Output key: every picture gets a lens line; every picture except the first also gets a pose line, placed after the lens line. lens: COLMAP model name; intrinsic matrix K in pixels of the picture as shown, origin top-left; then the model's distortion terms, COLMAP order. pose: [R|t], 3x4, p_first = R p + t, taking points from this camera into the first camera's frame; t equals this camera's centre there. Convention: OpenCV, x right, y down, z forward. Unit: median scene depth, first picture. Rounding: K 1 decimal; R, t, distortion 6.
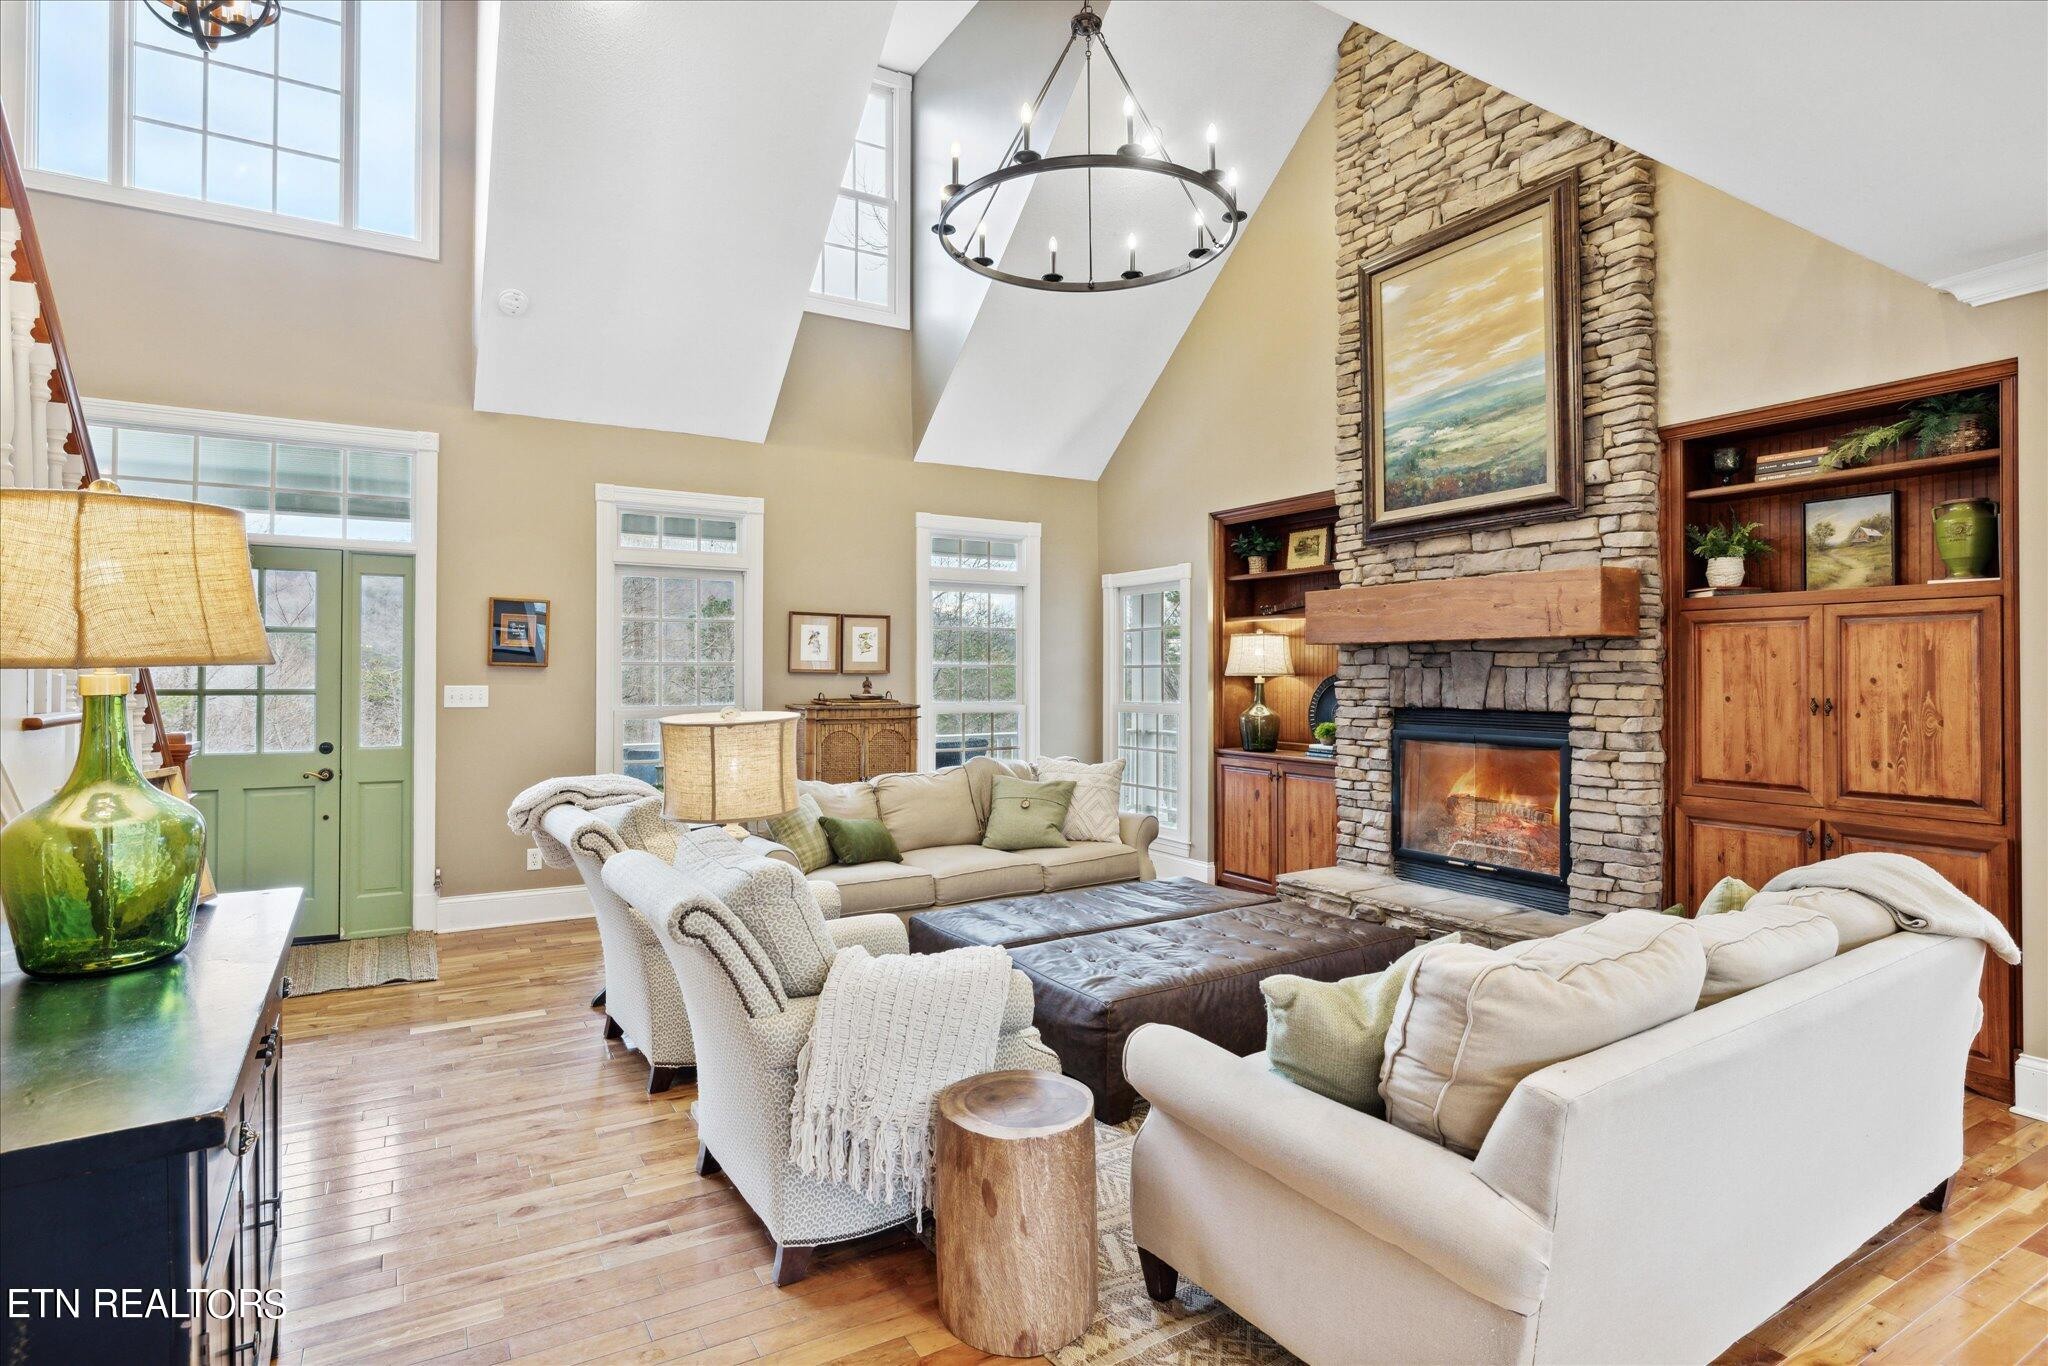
lens RADIAL K [[1045.7, 0, 1016.0], [0, 1045.7, 666.1], [0, 0, 1]] dist [-0.001155, -0.000763]
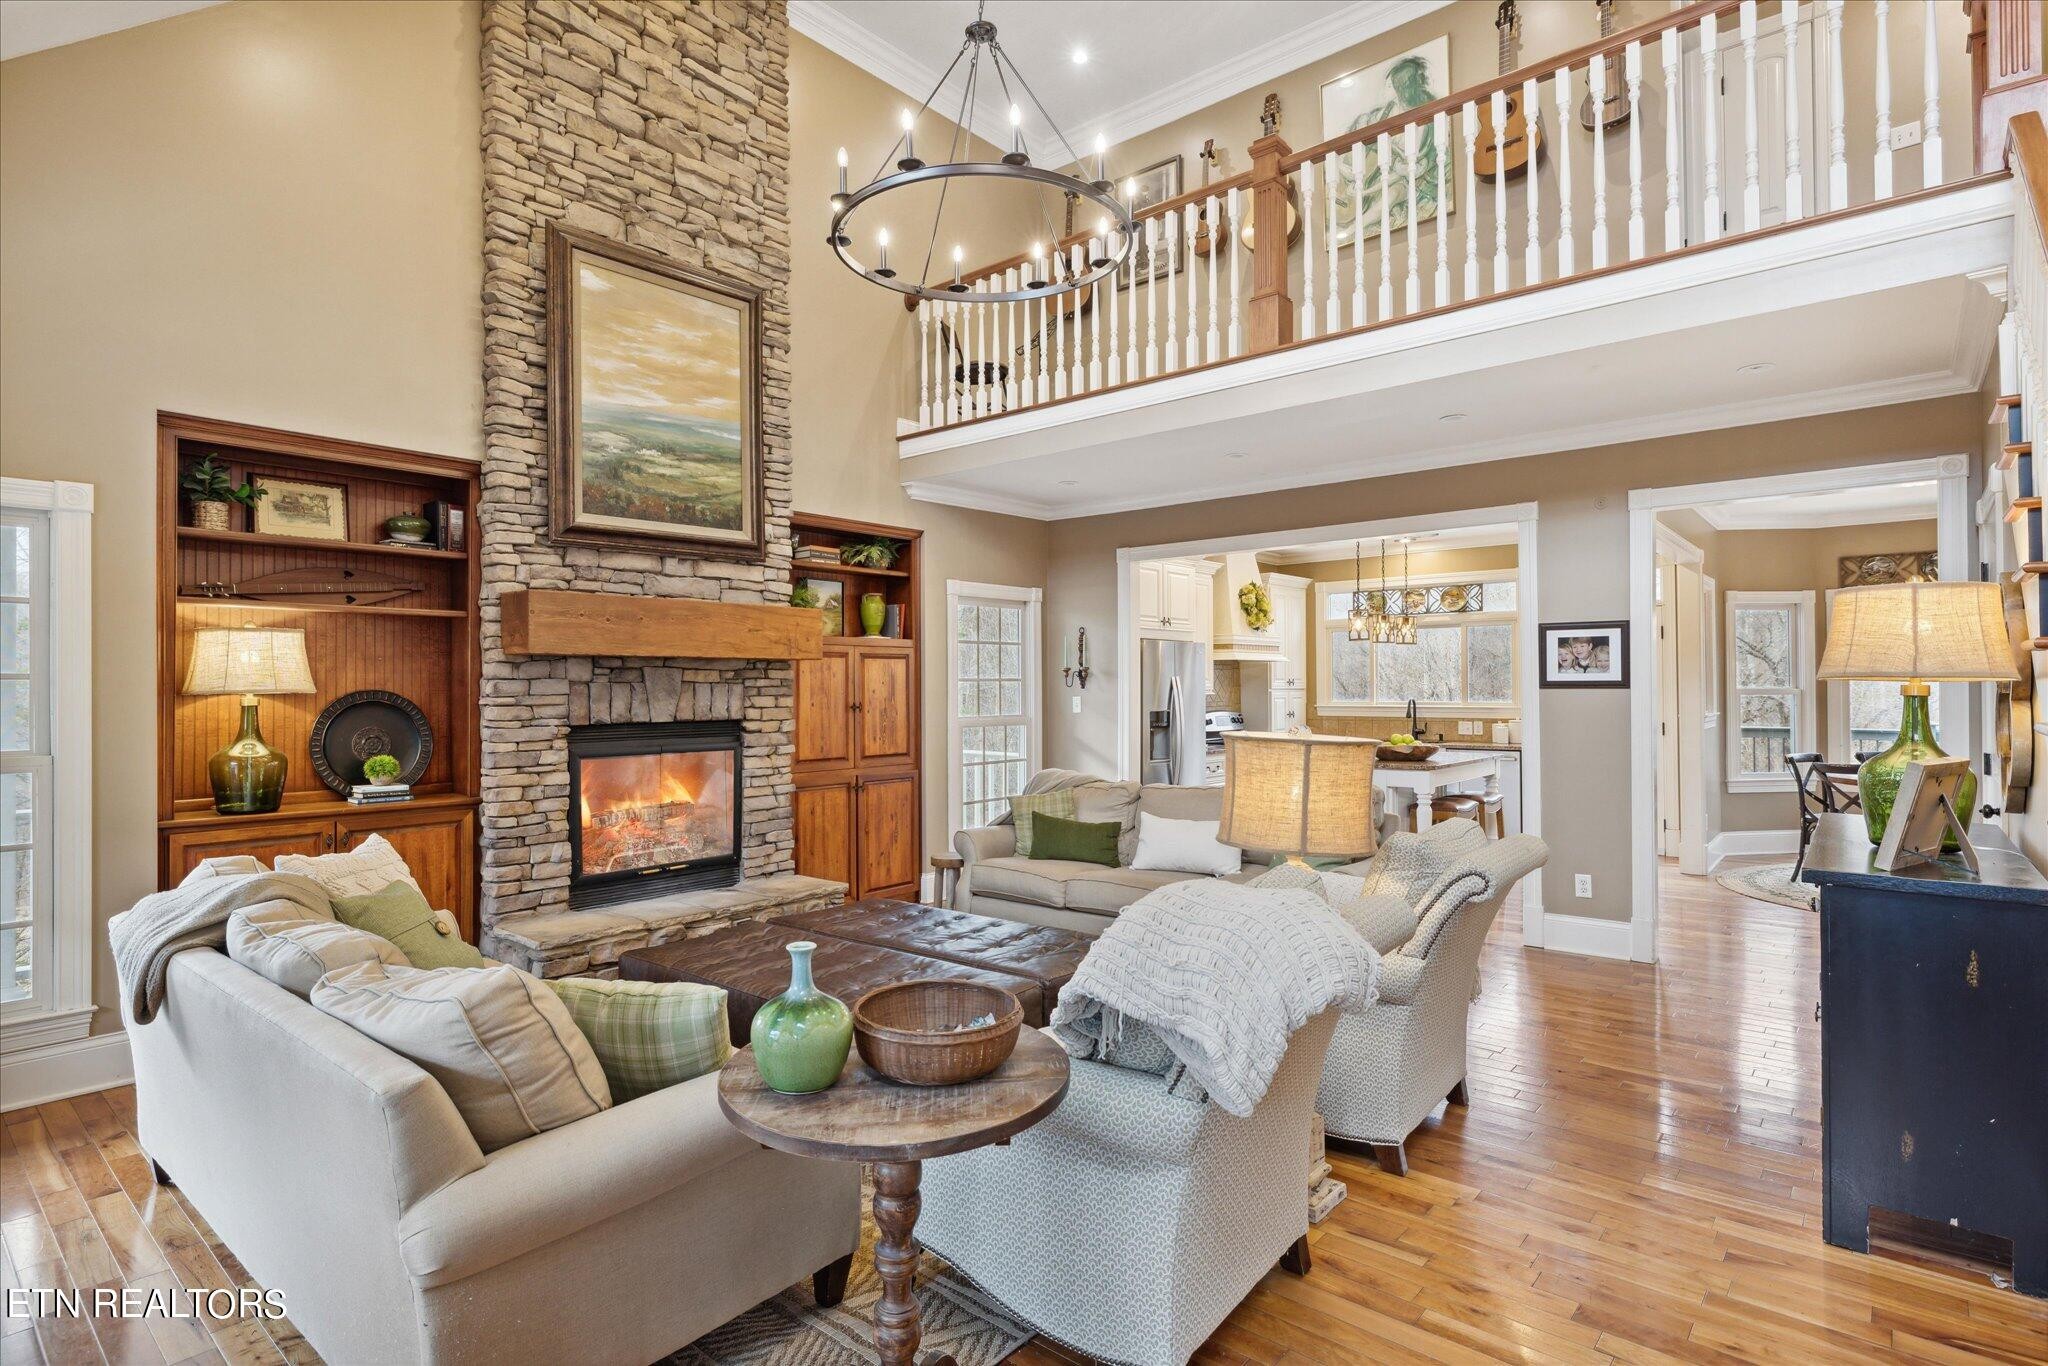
lens RADIAL K [[1045.7, 0, 1015.2], [0, 1045.7, 675.4], [0, 0, 1]] dist [-0.001155, -0.000763]
pose [[-0.327717, 0.010616, 0.944716, -0.654630], [-0.001914, 0.999927, -0.011900, 0.005669], [-0.944774, -0.005708, -0.327673, 0.966100]]
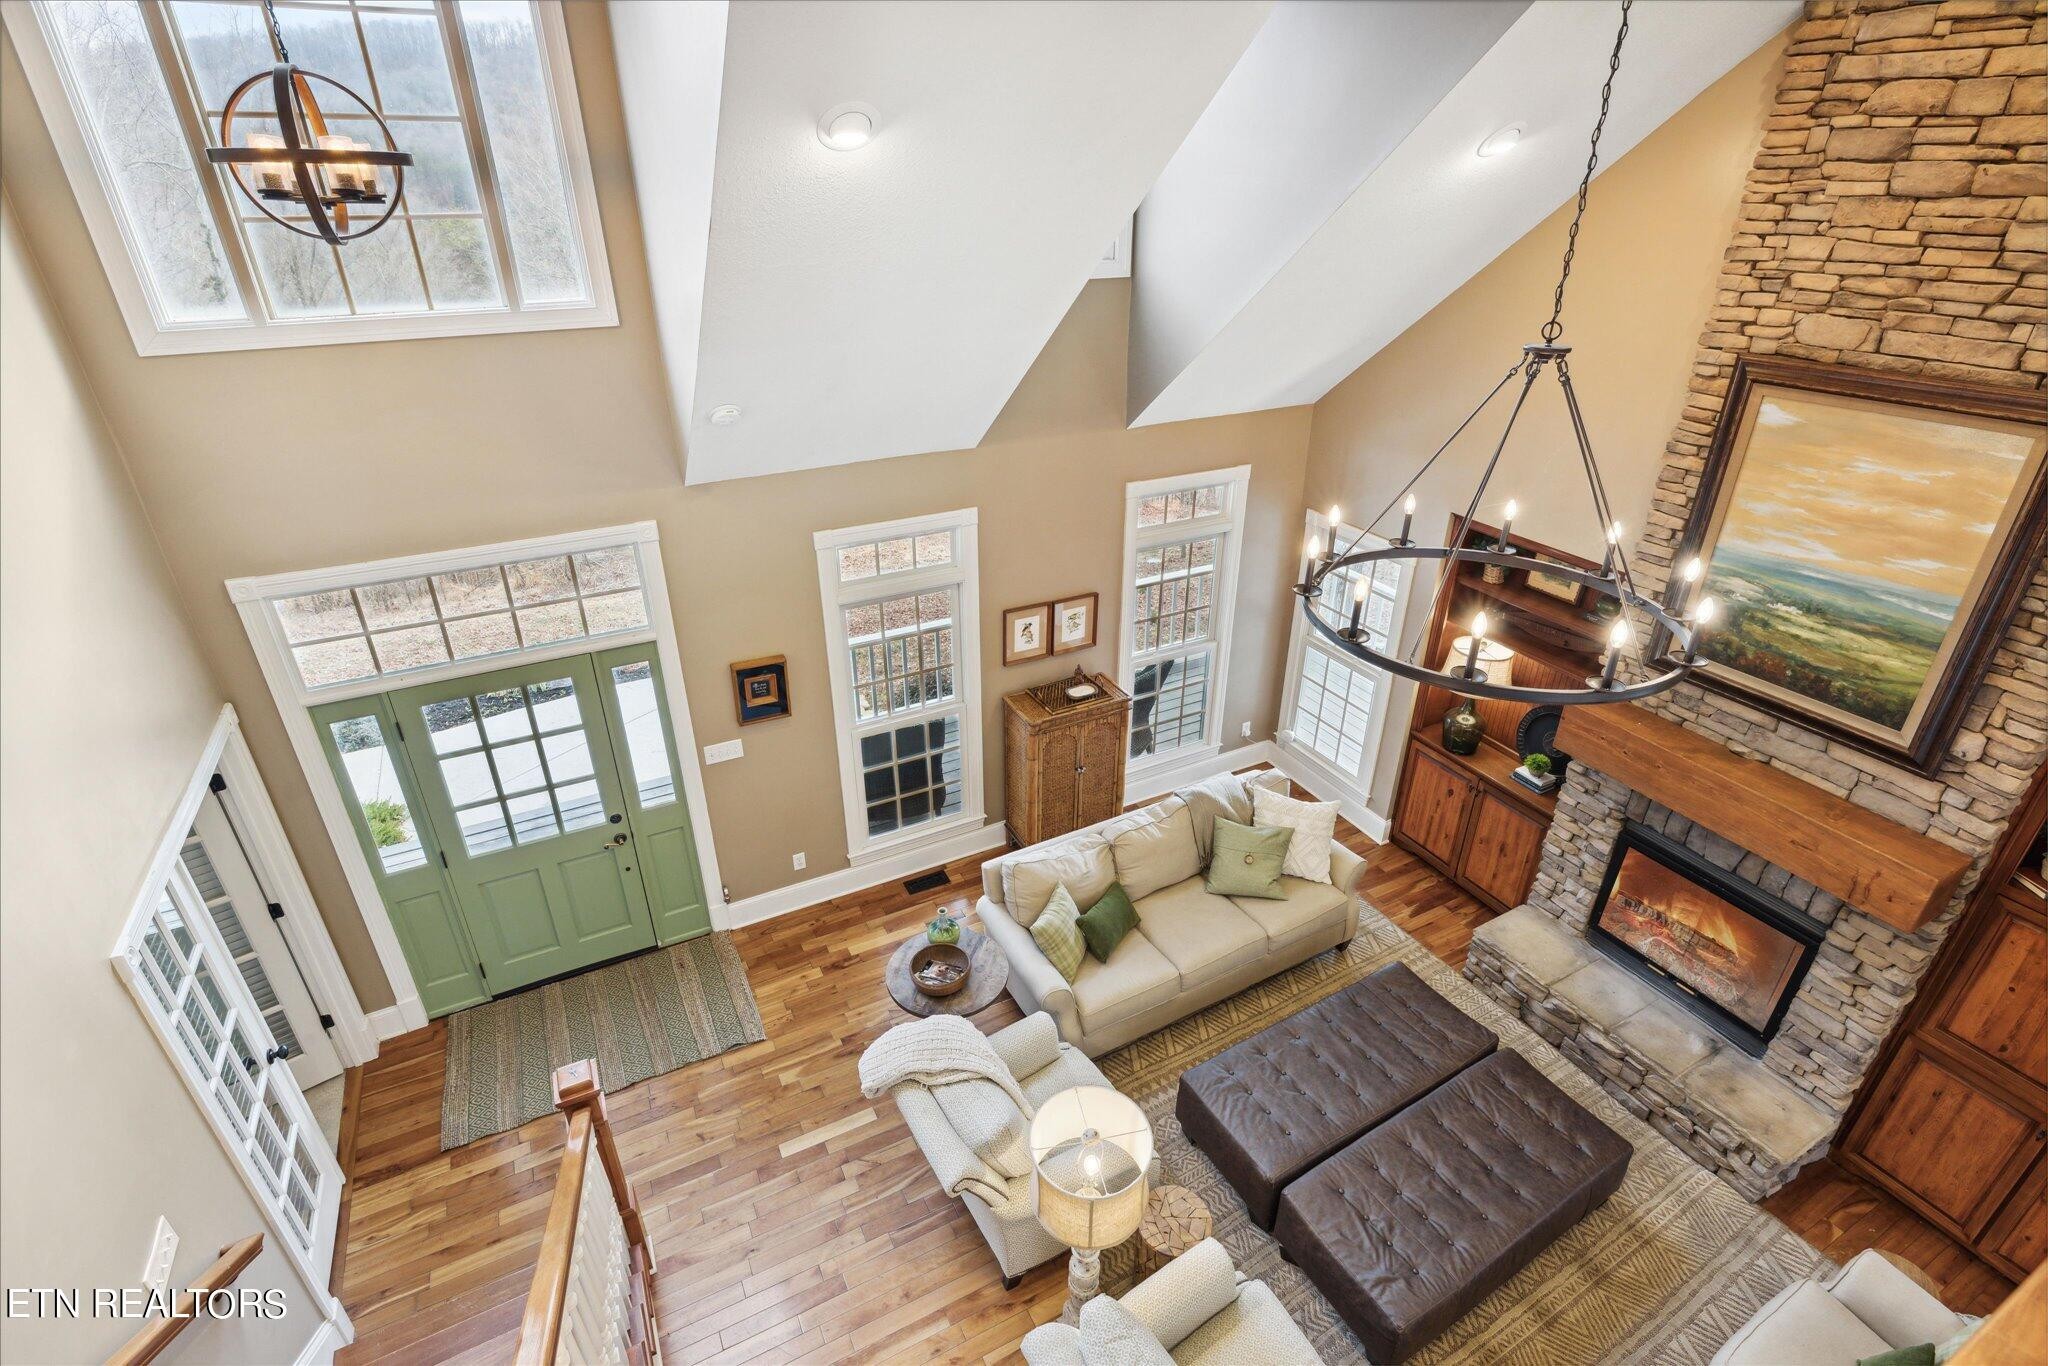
lens RADIAL K [[959.4, 0, 1022.3], [0, 959.4, 671.6], [0, 0, 1]] dist [-0.002213, -0.000299]
pose [[0.998554, 0.021941, -0.049086, -0.194774], [0.003399, 0.885355, 0.464902, -0.541678], [0.053659, -0.464397, 0.884000, 0.212074]]
